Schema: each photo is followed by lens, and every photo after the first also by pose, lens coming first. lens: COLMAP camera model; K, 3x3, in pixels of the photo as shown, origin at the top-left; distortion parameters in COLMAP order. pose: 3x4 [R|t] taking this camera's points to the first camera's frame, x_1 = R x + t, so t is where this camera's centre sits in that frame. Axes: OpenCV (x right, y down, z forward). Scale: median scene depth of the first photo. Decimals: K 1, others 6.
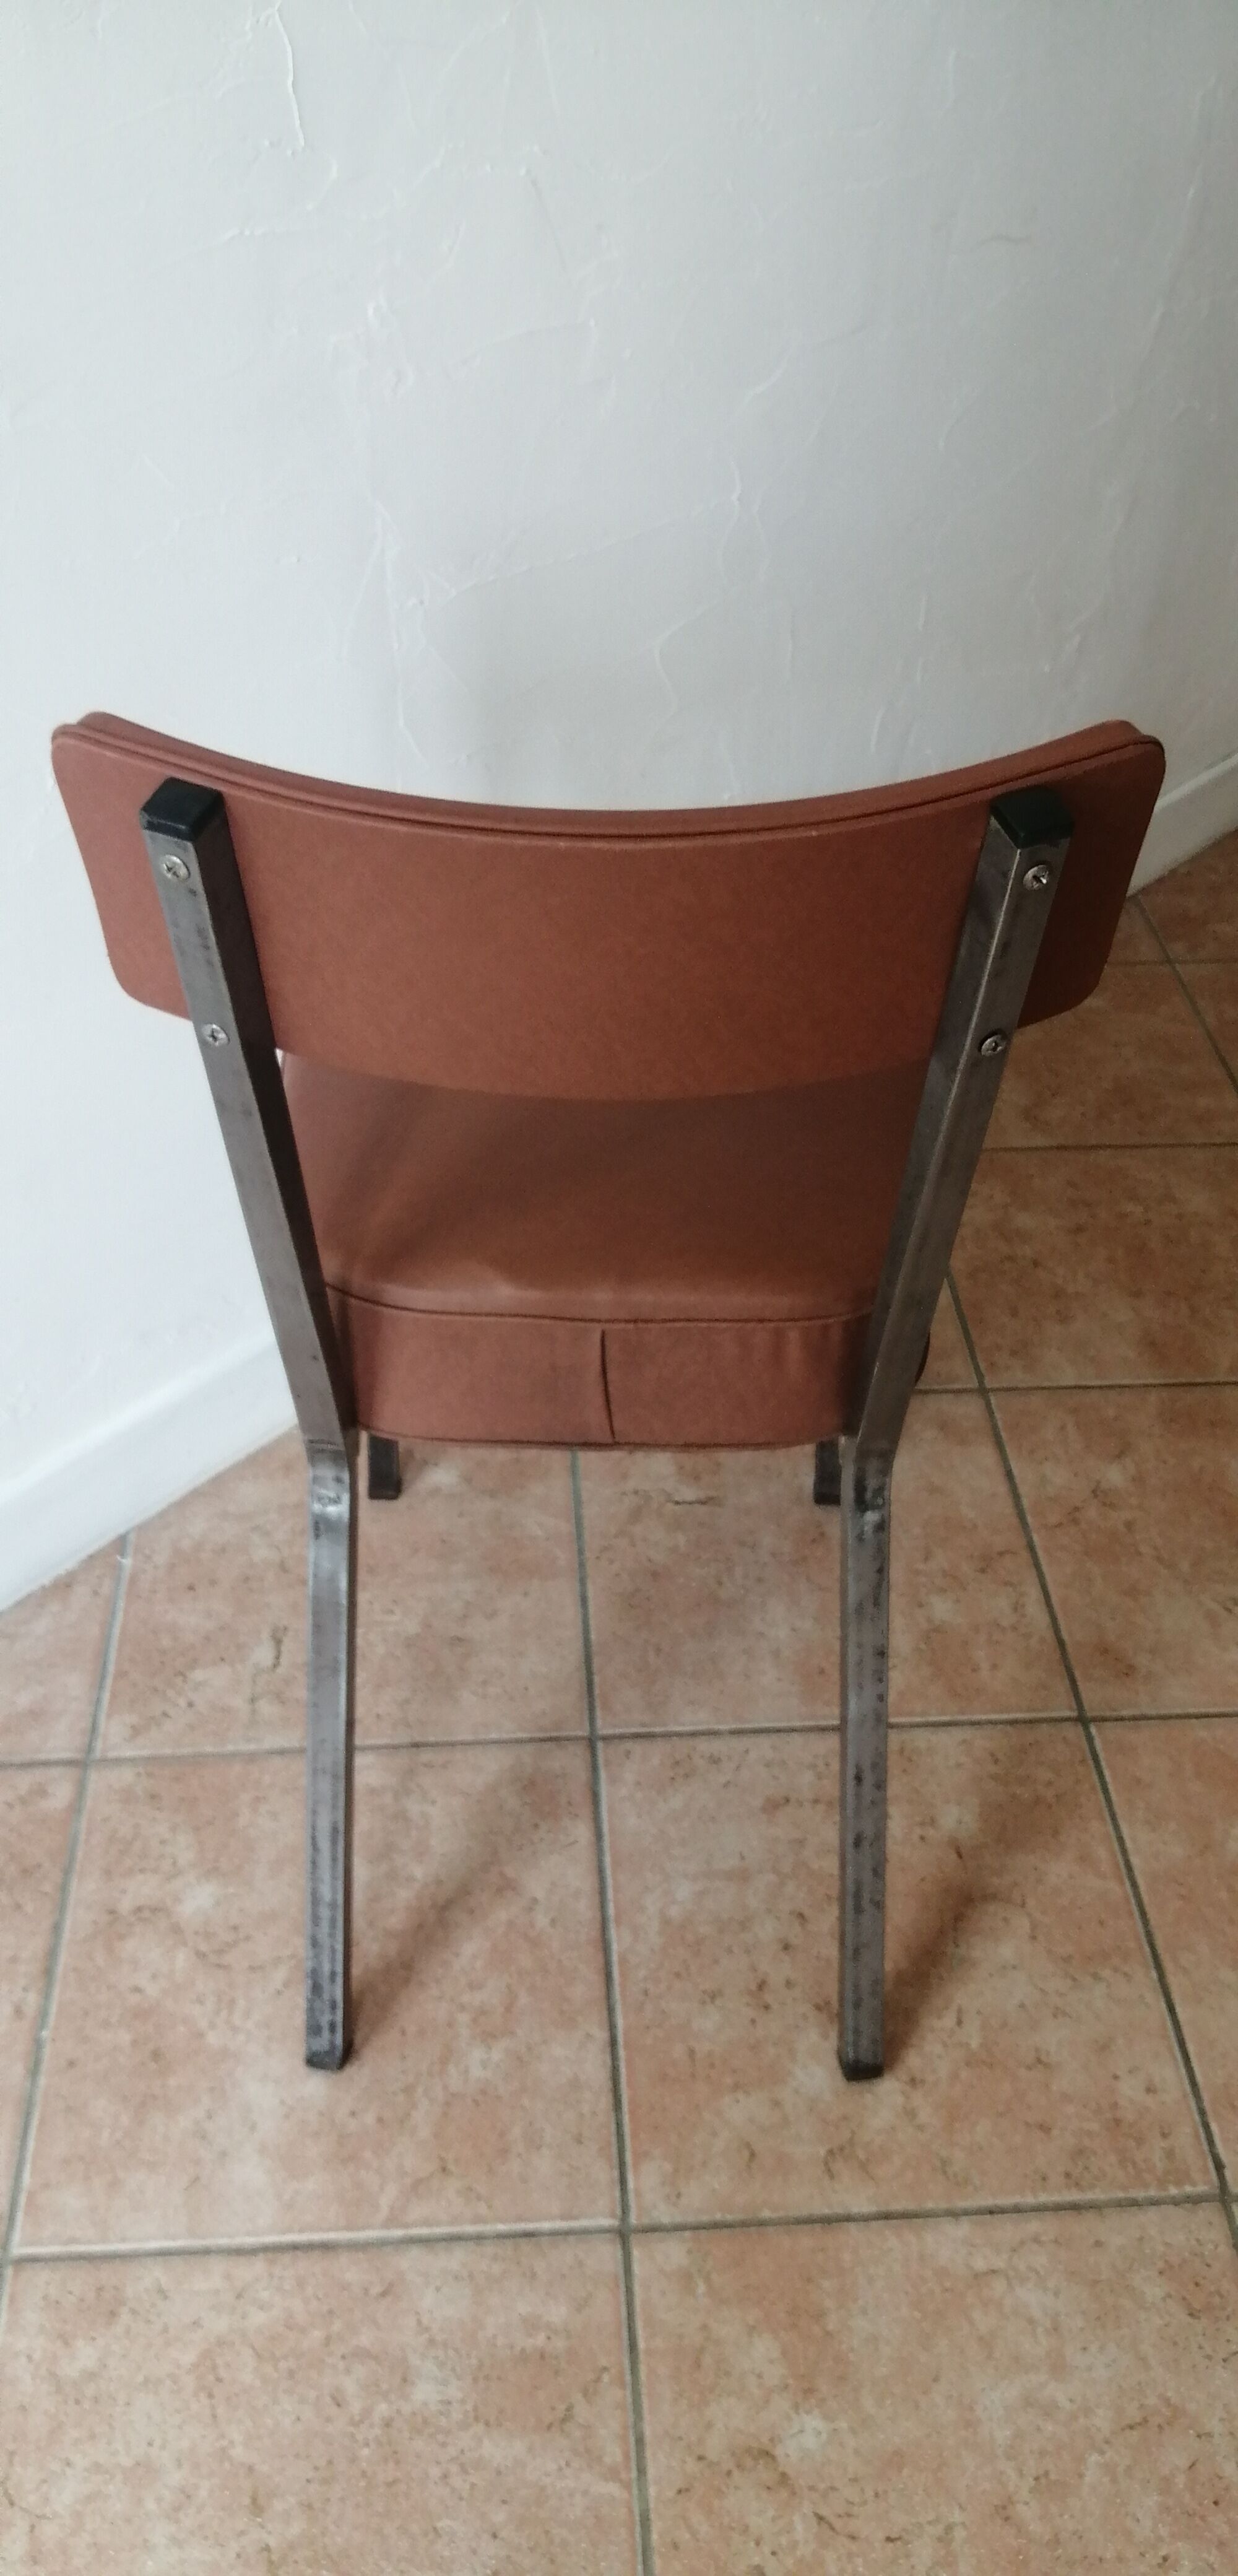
lens RADIAL K [[2057.7, 0, 625.7], [0, 2057.7, 1289.6], [0, 0, 1]] dist [0.057847, -0.156081]
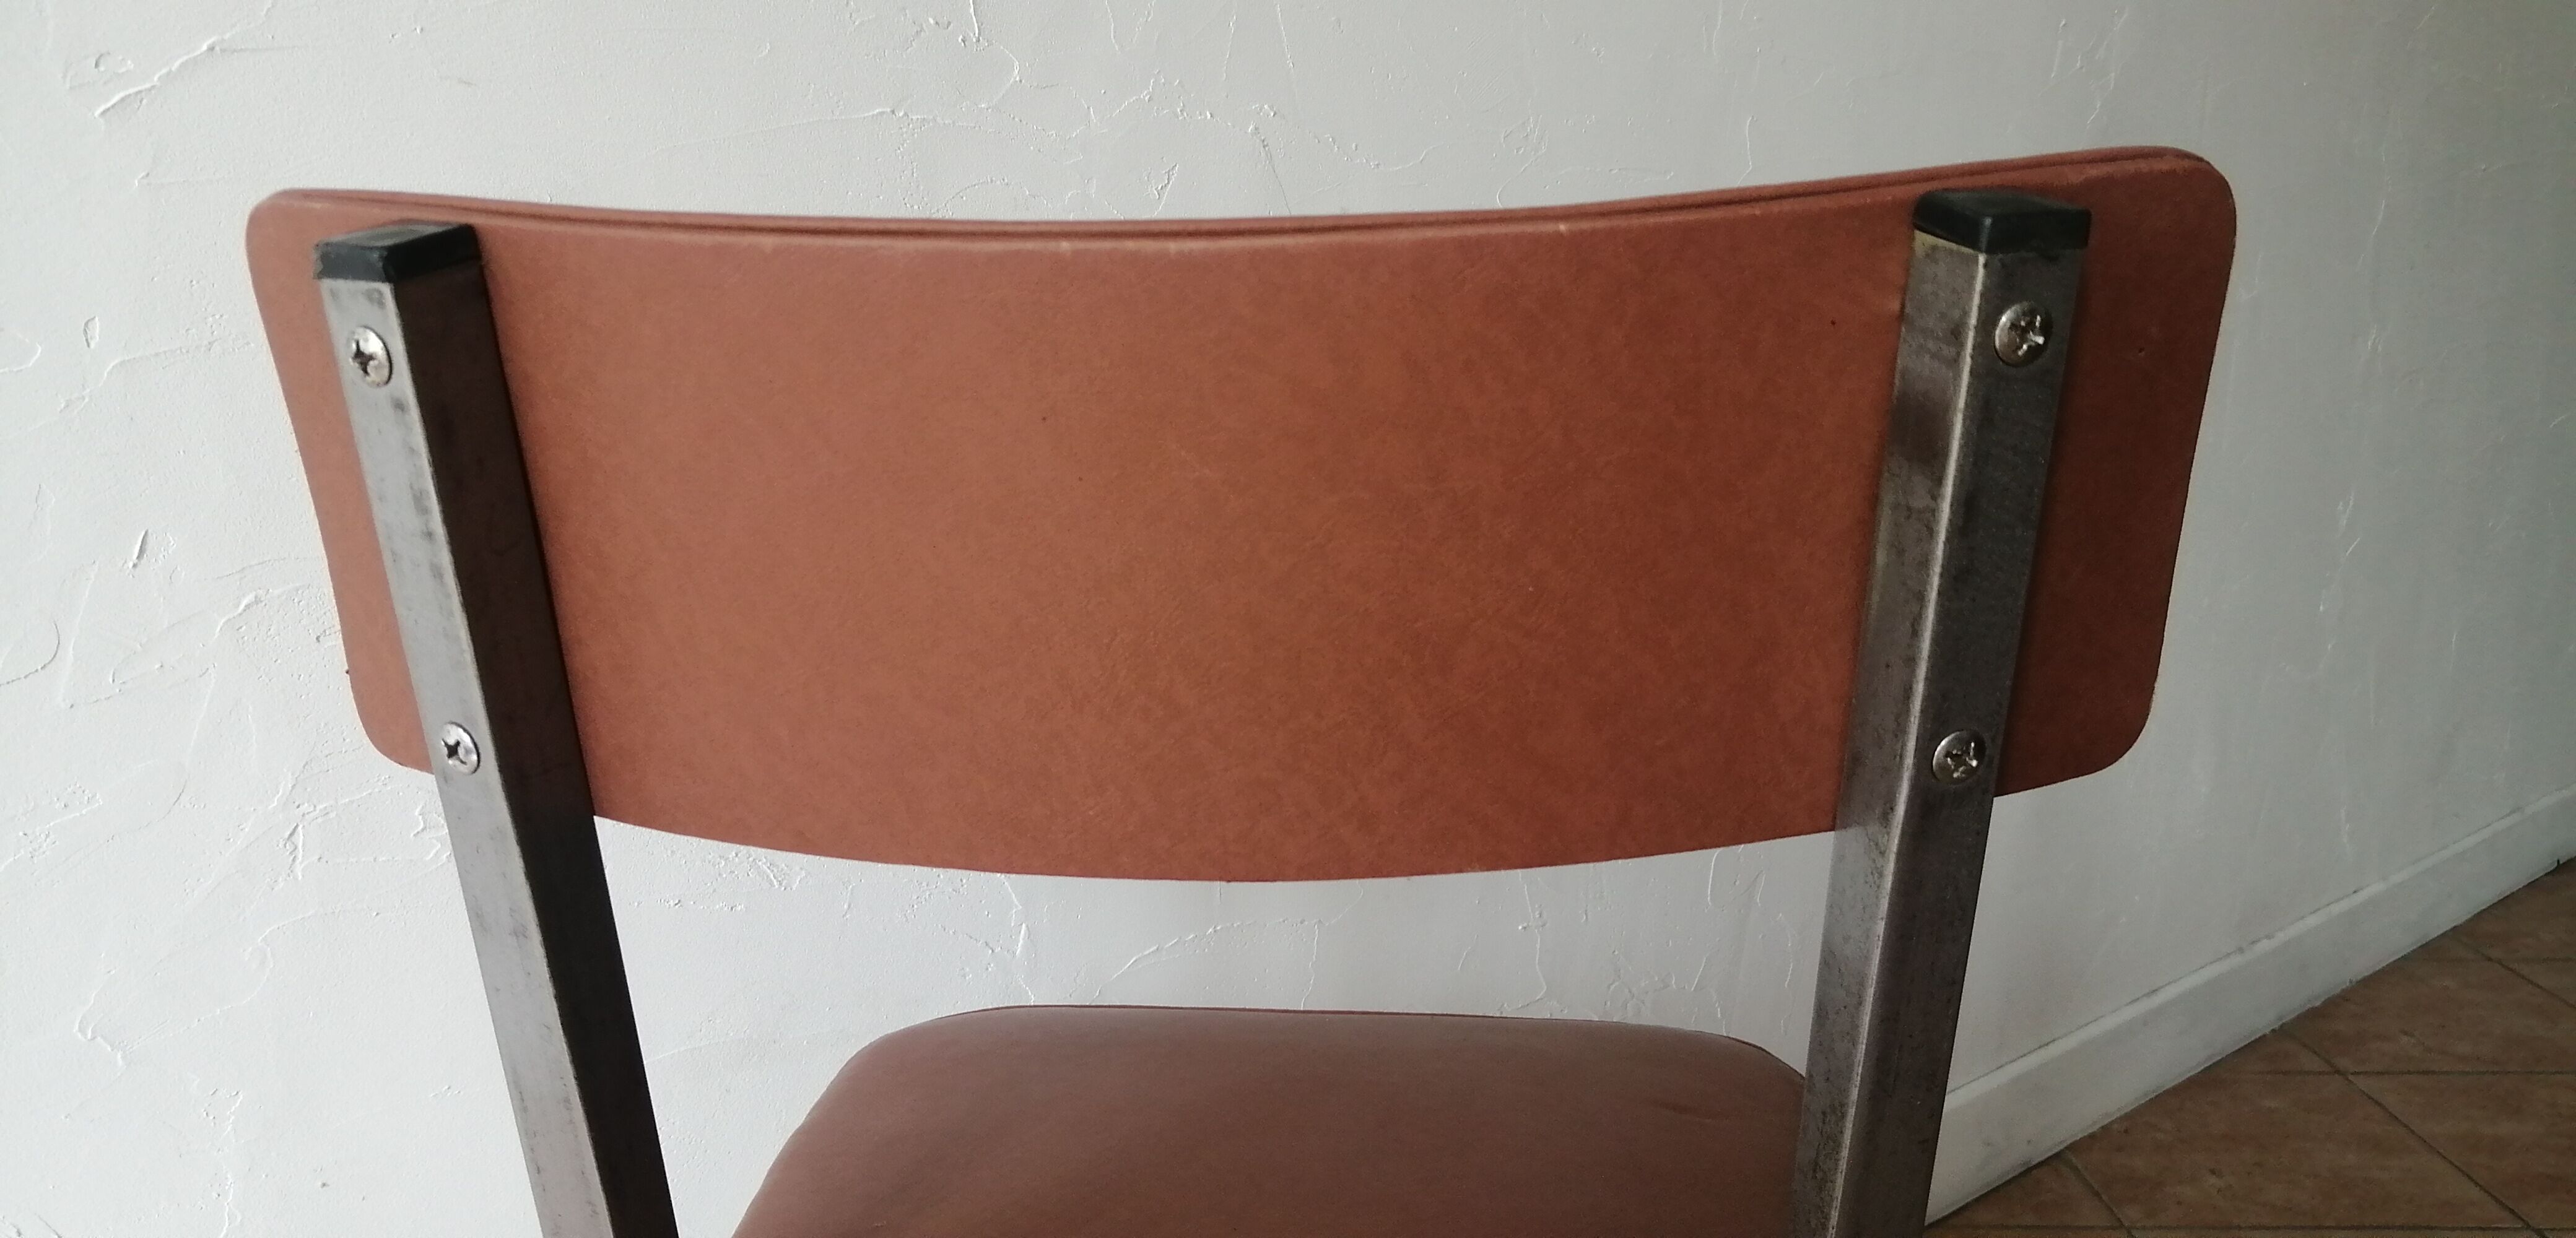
lens RADIAL K [[2057.7, 0, 1279.1], [0, 2057.7, 635.0], [0, 0, 1]] dist [0.057847, -0.156081]
pose [[0.995825, -0.006424, -0.091059, 0.038362], [-0.039240, 0.870535, -0.490539, 0.066249], [0.082421, 0.492064, 0.866649, 0.343759]]
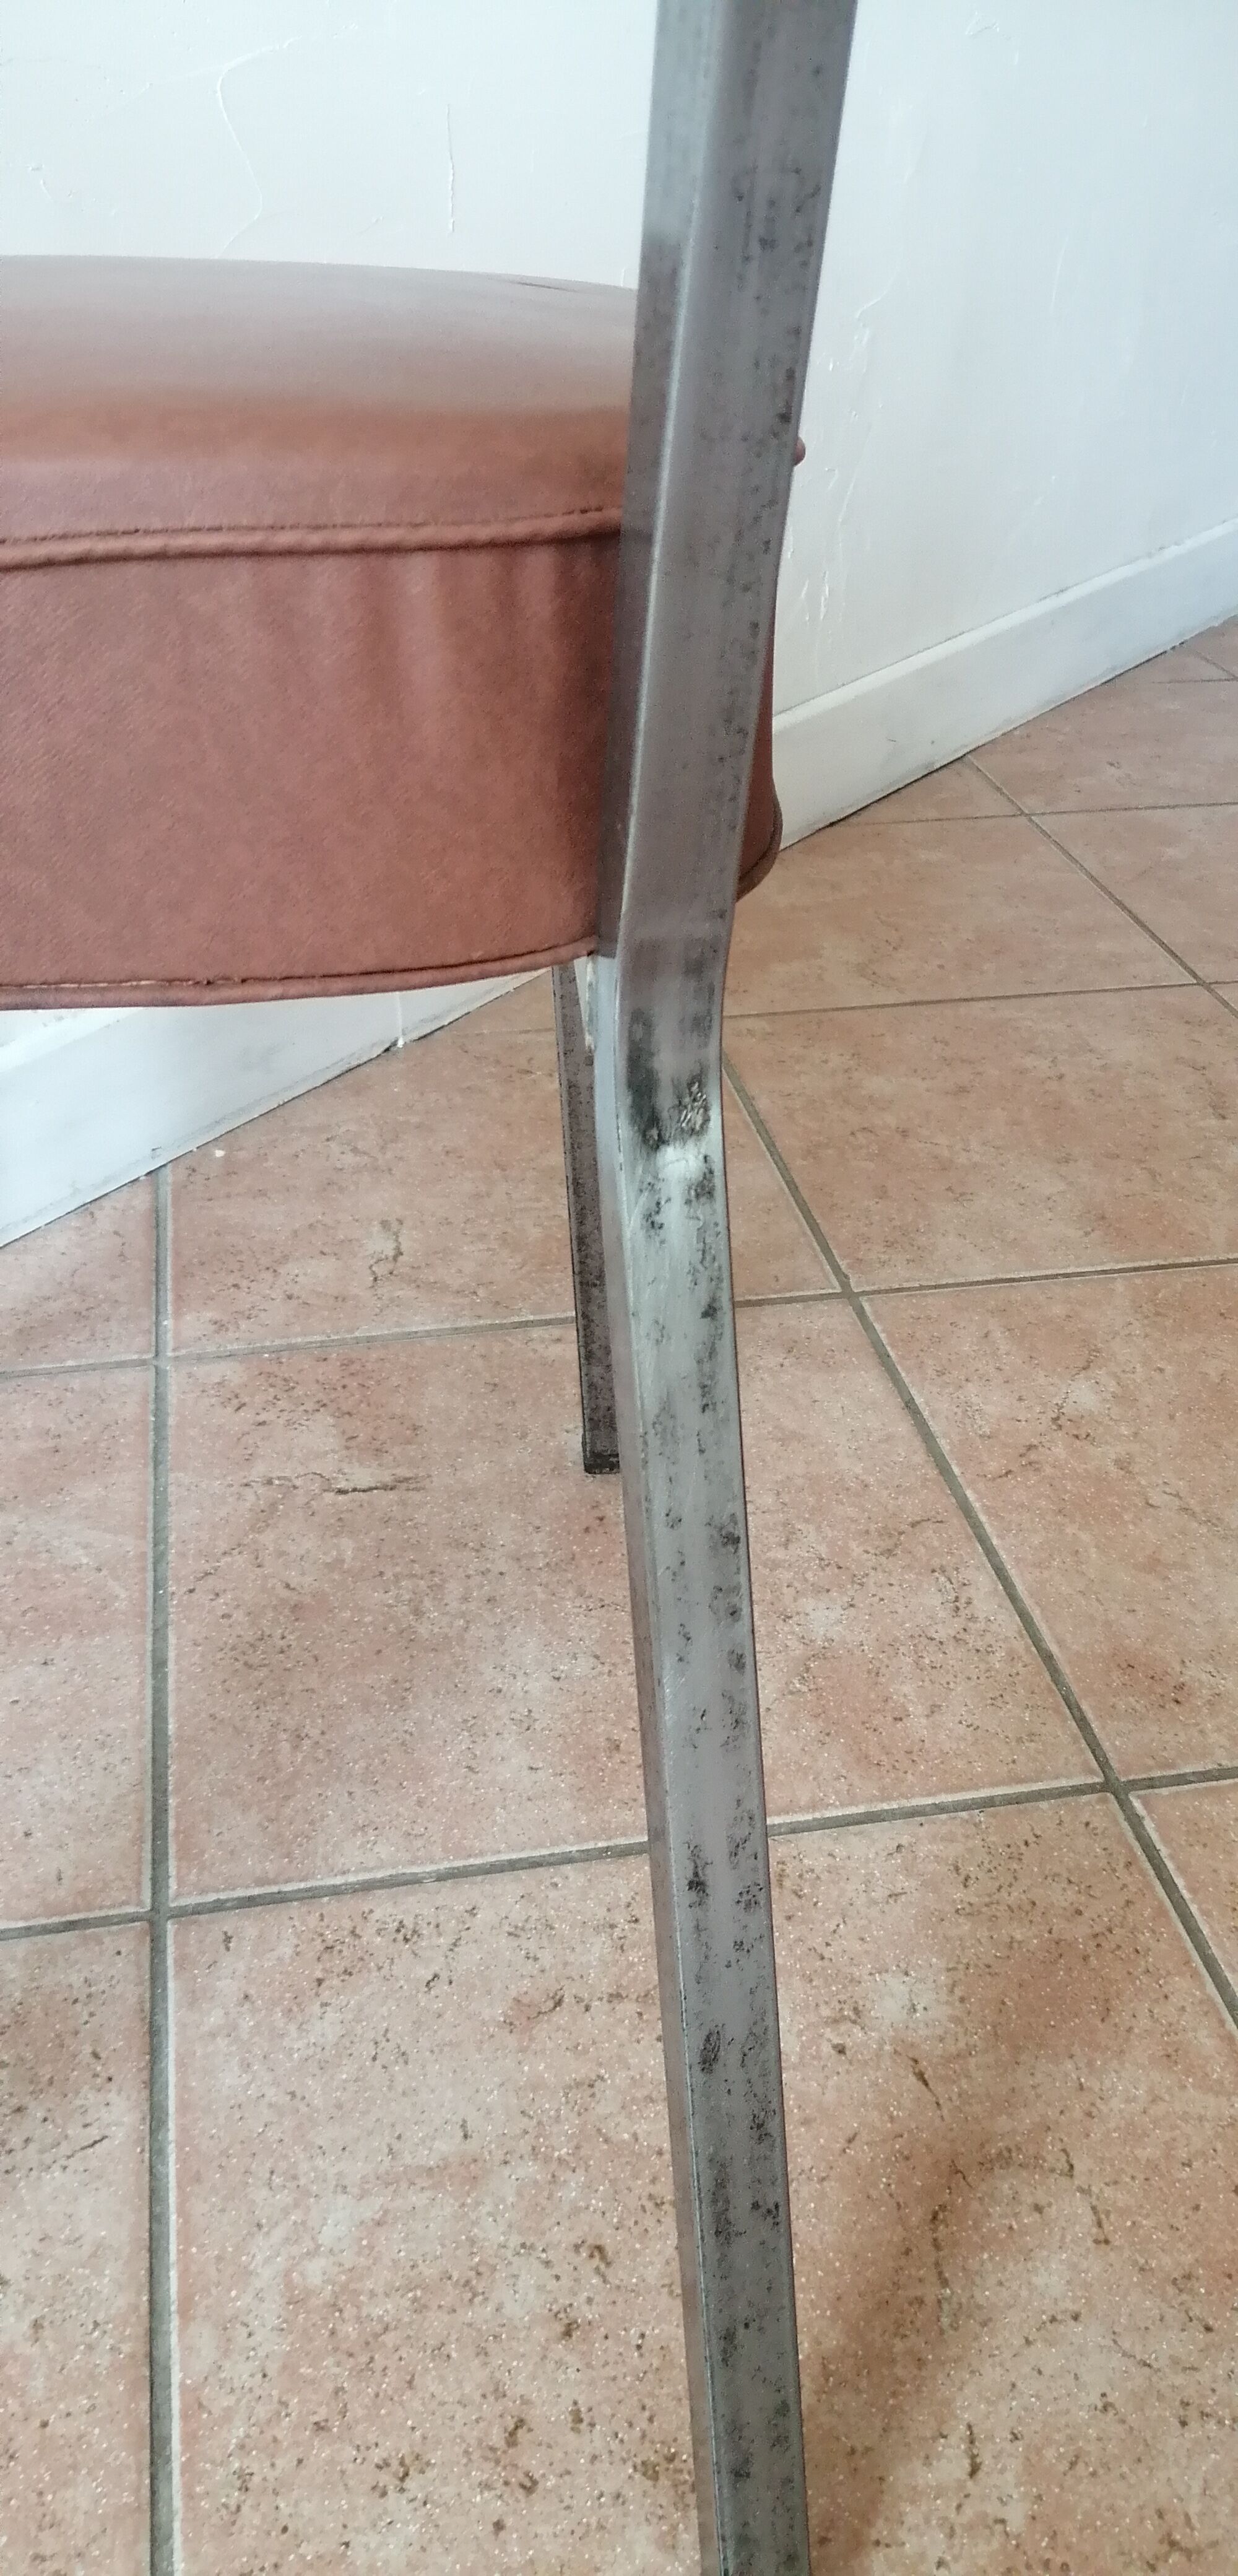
lens RADIAL K [[2057.7, 0, 629.1], [0, 2057.7, 1267.5], [0, 0, 1]] dist [0.057847, -0.156081]
pose [[0.992228, -0.066434, 0.105218, 0.058272], [0.079980, 0.988251, -0.130245, 0.149621], [-0.095329, 0.137648, 0.985883, 0.523470]]
